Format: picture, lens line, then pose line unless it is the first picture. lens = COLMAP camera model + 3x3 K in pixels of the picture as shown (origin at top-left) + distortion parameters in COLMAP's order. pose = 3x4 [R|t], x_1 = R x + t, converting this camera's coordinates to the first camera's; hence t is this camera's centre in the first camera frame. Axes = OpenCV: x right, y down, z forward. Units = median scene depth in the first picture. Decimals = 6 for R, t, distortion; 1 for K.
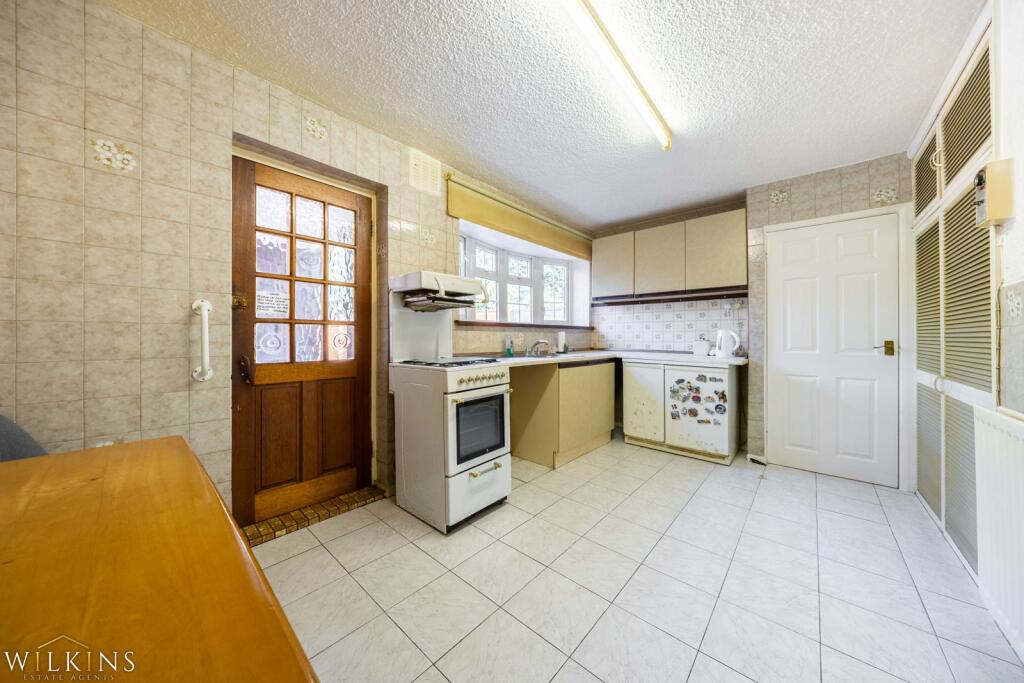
lens RADIAL K [[355.2, 0, 513.9], [0, 355.2, 333.9], [0, 0, 1]] dist [-0.000222, -0.000134]
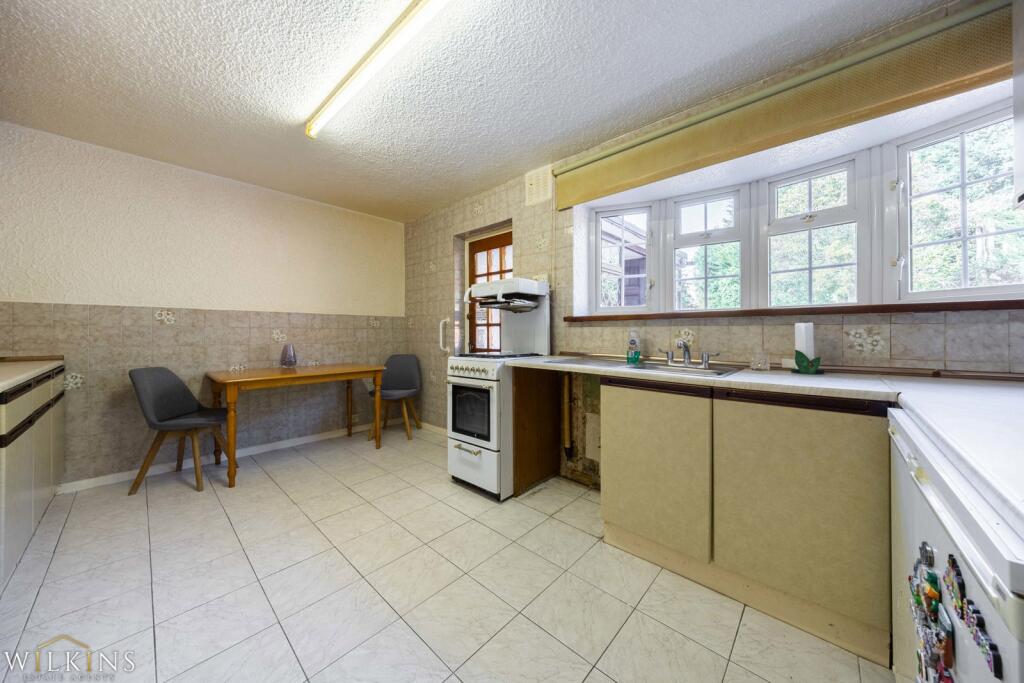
lens RADIAL K [[355.2, 0, 513.9], [0, 355.2, 333.9], [0, 0, 1]] dist [-0.000222, -0.000134]
pose [[-0.056121, -0.000086, -0.998424, 0.938018], [0.005647, 0.999984, -0.000404, 0.008953], [0.998408, -0.005661, -0.056120, 1.076616]]
